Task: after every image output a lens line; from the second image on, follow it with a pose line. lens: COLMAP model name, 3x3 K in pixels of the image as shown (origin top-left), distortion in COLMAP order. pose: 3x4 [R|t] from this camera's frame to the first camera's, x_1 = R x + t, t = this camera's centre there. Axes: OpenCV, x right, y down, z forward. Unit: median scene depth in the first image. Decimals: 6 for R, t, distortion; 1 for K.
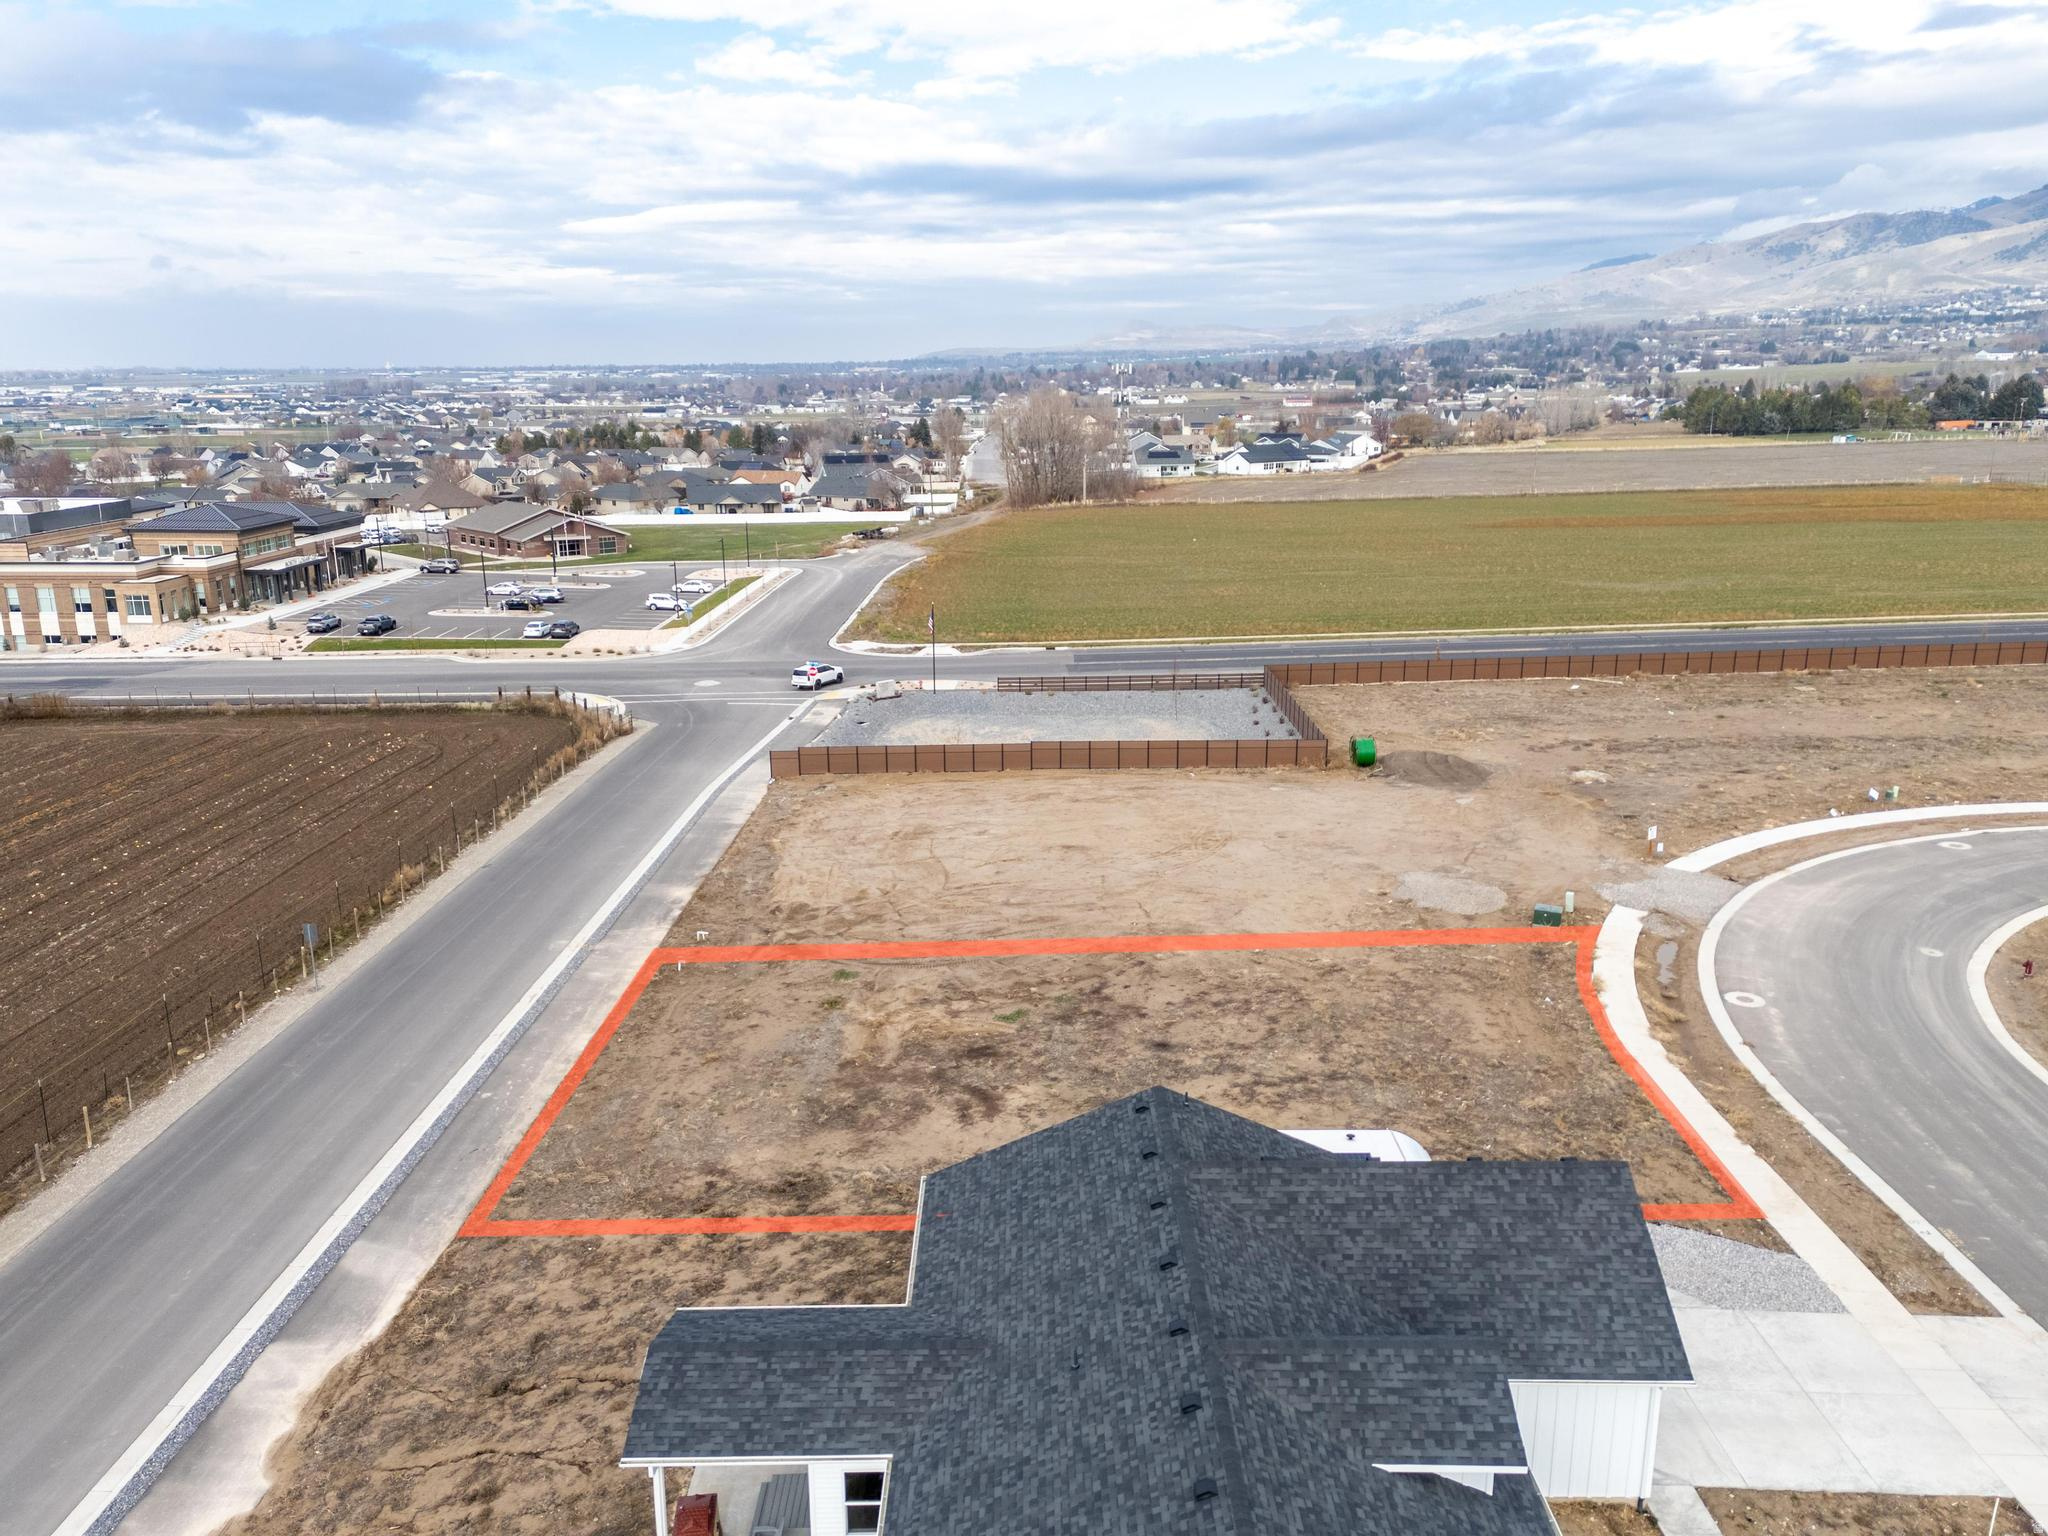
lens RADIAL K [[1490.8, 0, 1034.3], [0, 1490.8, 759.8], [0, 0, 1]] dist [0.080179, -0.067686]
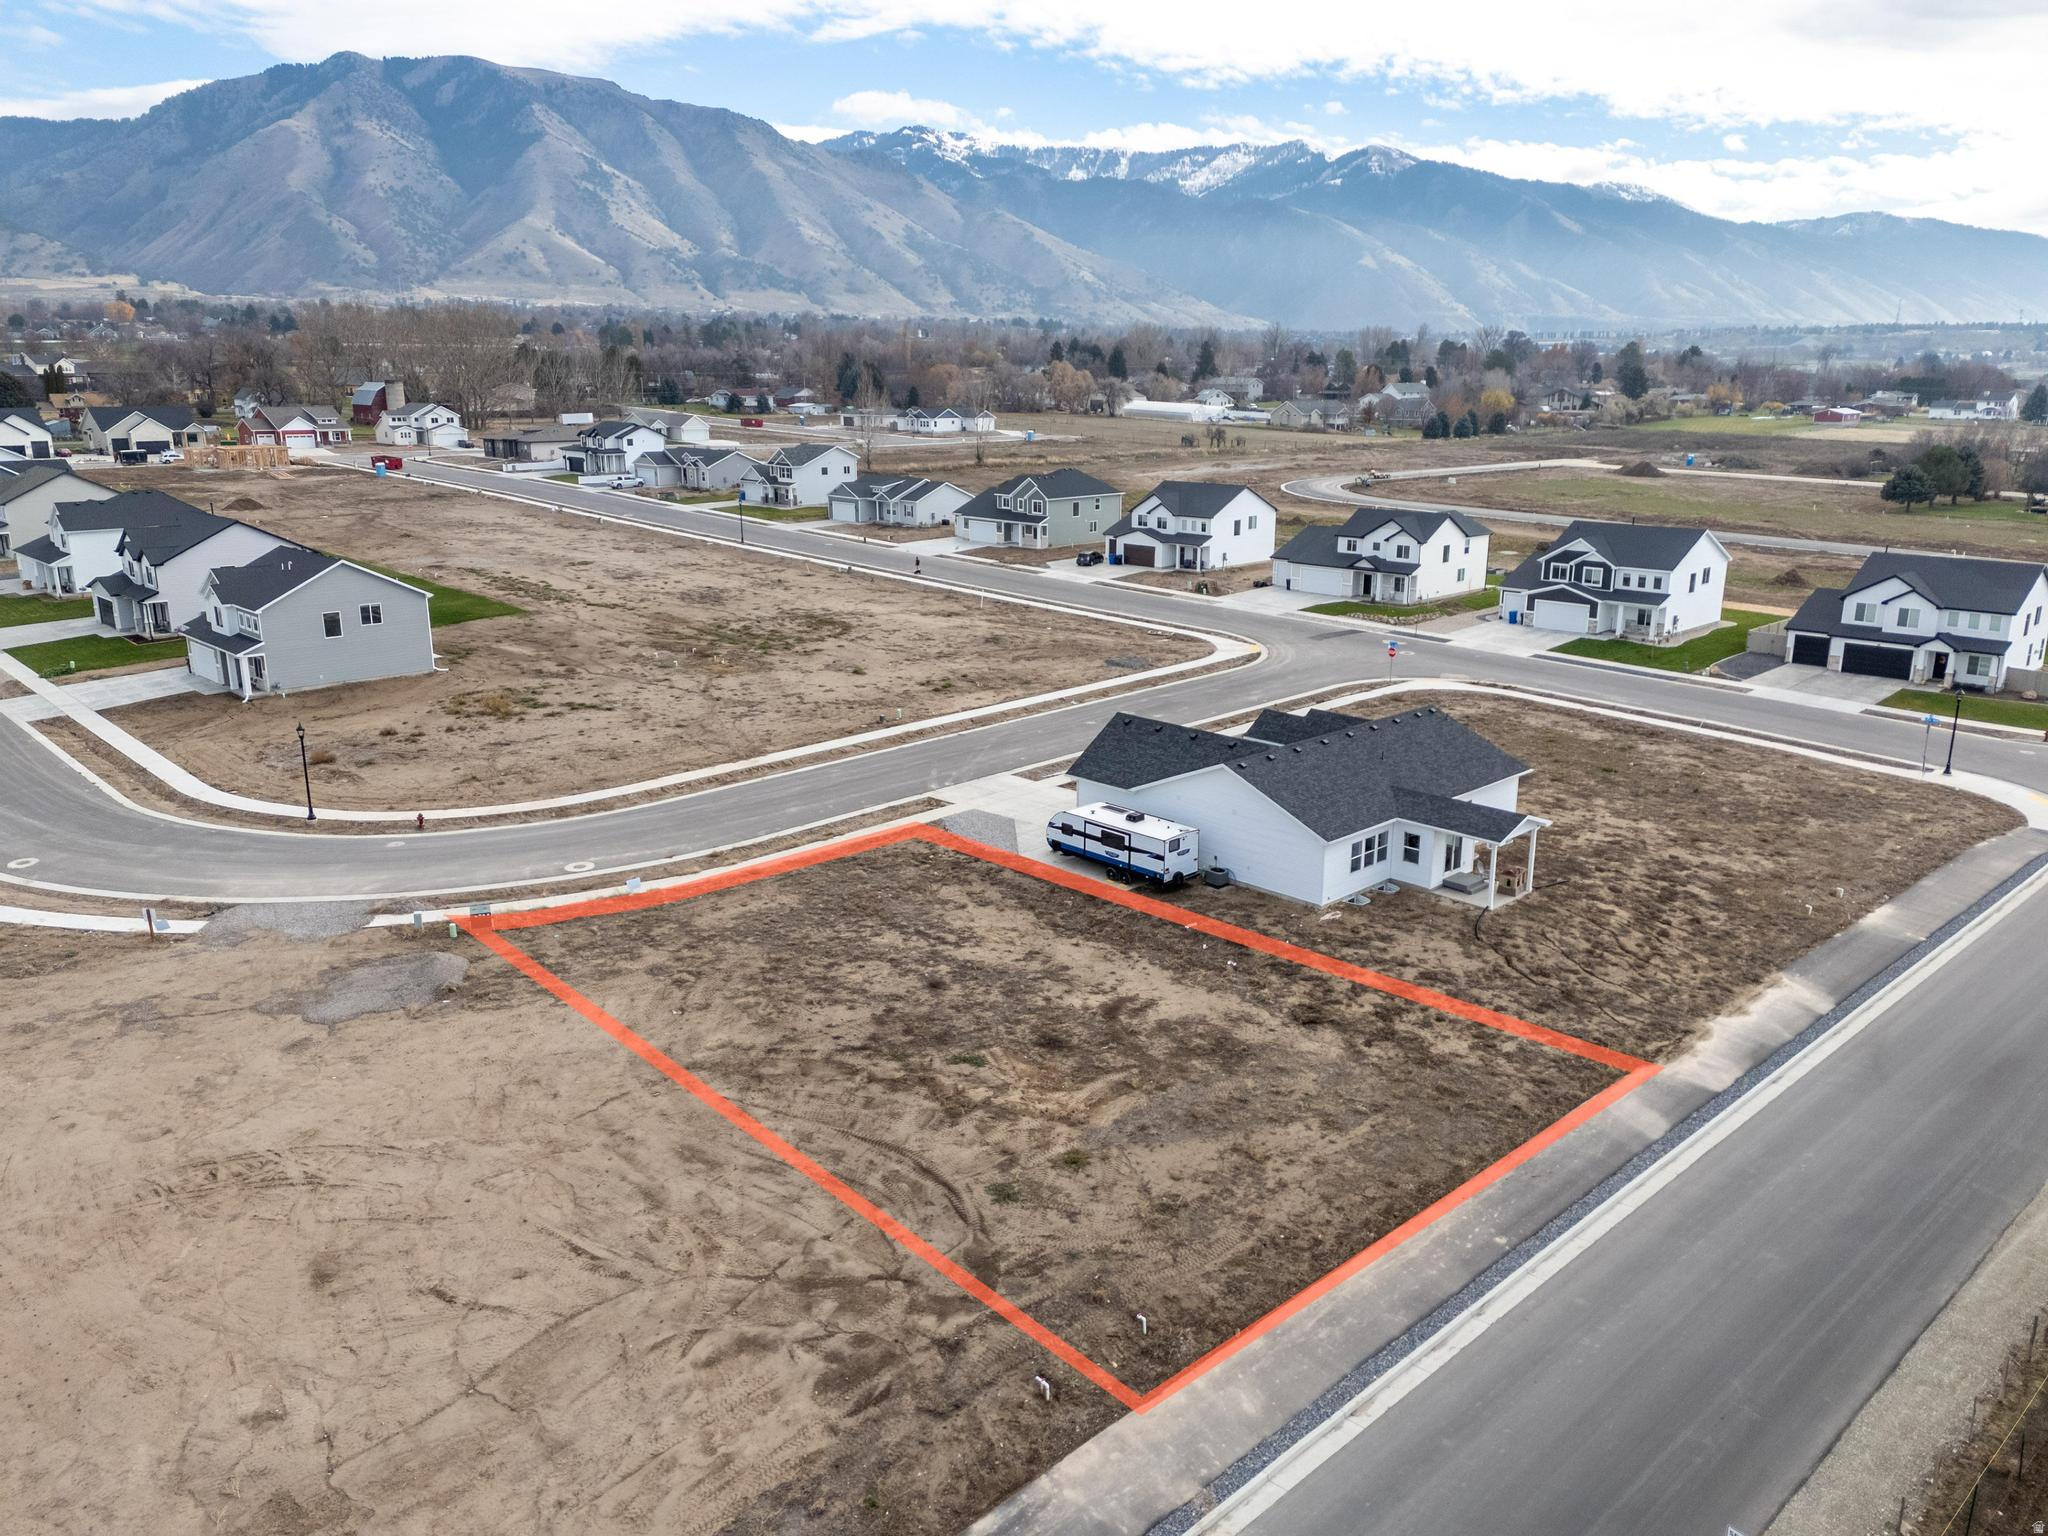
lens RADIAL K [[1490.8, 0, 1034.3], [0, 1490.8, 759.8], [0, 0, 1]] dist [0.080179, -0.067686]
pose [[-0.694875, -0.183314, 0.695373, -0.466818], [0.181550, 0.890924, 0.416285, -0.267990], [-0.695836, 0.415511, -0.585801, 1.016269]]
